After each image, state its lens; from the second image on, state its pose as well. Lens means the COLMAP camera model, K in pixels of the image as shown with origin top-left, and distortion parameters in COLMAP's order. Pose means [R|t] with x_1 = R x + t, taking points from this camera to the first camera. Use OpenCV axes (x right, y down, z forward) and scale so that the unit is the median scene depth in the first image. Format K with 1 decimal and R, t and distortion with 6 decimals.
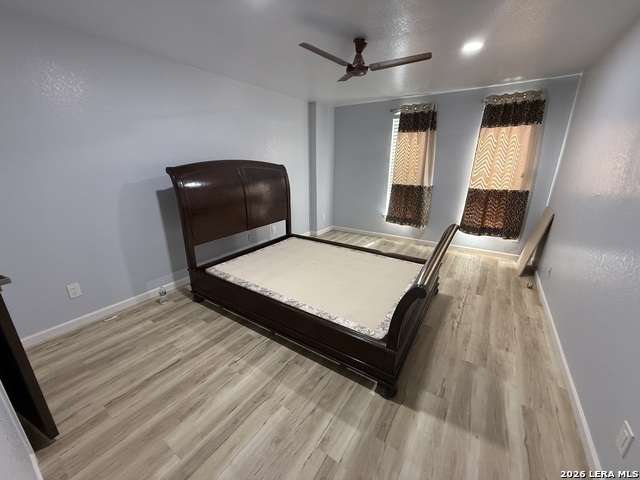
lens RADIAL K [[254.6, 0, 318.4], [0, 254.6, 239.0], [0, 0, 1]] dist [-0.000038, -0.000129]
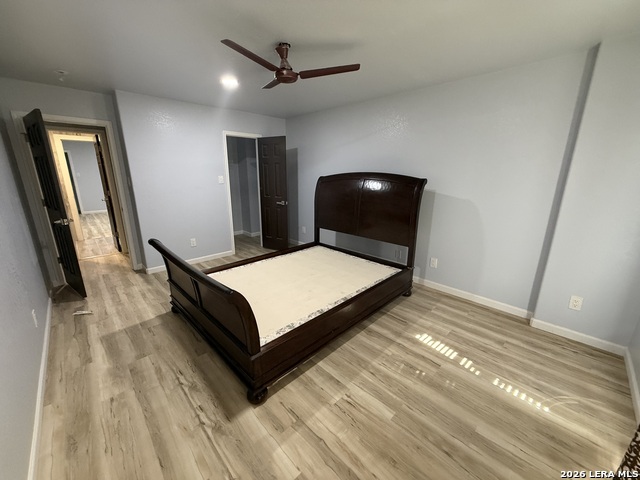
lens RADIAL K [[254.6, 0, 318.4], [0, 254.6, 239.0], [0, 0, 1]] dist [-0.000038, -0.000129]
pose [[-0.201022, 0.248573, -0.947524, 1.191449], [-0.295873, 0.906686, 0.300631, -0.451046], [0.933836, 0.340780, -0.108717, 1.455824]]
